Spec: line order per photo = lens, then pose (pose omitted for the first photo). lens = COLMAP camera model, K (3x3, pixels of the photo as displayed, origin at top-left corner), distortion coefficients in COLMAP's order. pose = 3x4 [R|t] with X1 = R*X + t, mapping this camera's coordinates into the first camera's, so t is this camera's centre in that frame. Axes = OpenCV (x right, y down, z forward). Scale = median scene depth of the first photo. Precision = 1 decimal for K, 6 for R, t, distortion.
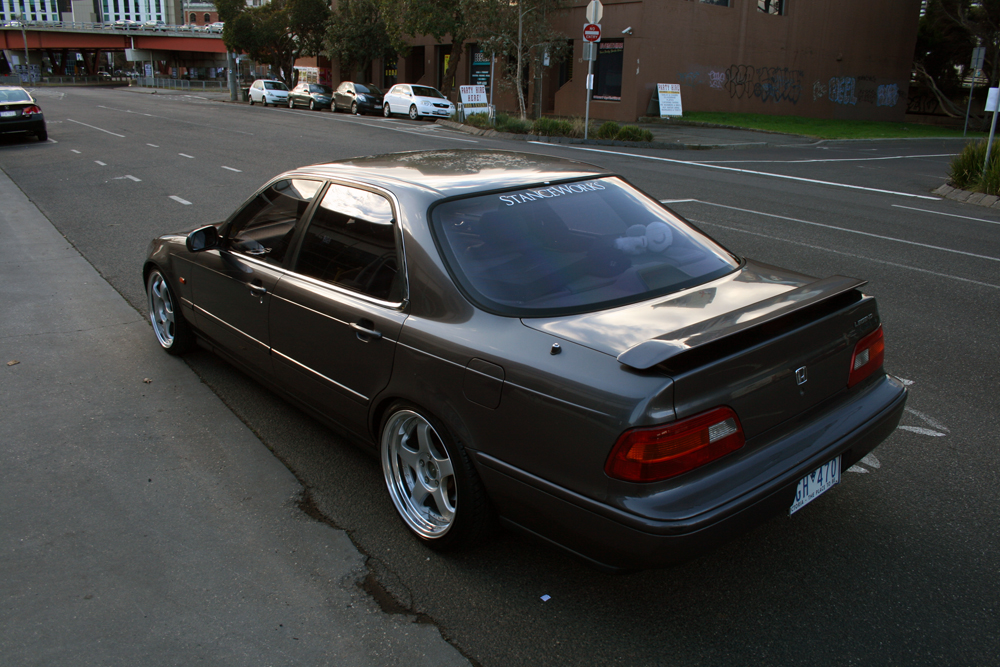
lens RADIAL K [[832.9, 0, 500.0], [0, 832.9, 333.5], [0, 0, 1]] dist [-0.134020, 0.108423]
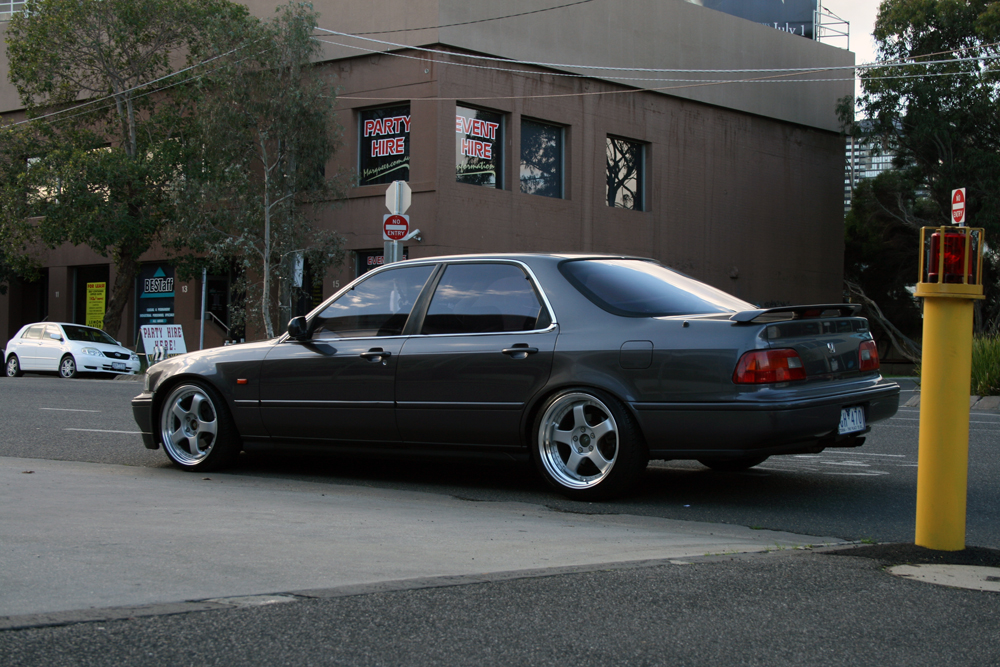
lens RADIAL K [[1625.2, 0, 500.0], [0, 1625.2, 333.5], [0, 0, 1]] dist [0.022496, -0.002354]
pose [[0.969312, -0.013723, 0.245450, -0.090779], [0.088348, 0.951182, -0.295715, 0.080687], [-0.229409, 0.308325, 0.923205, -0.154899]]
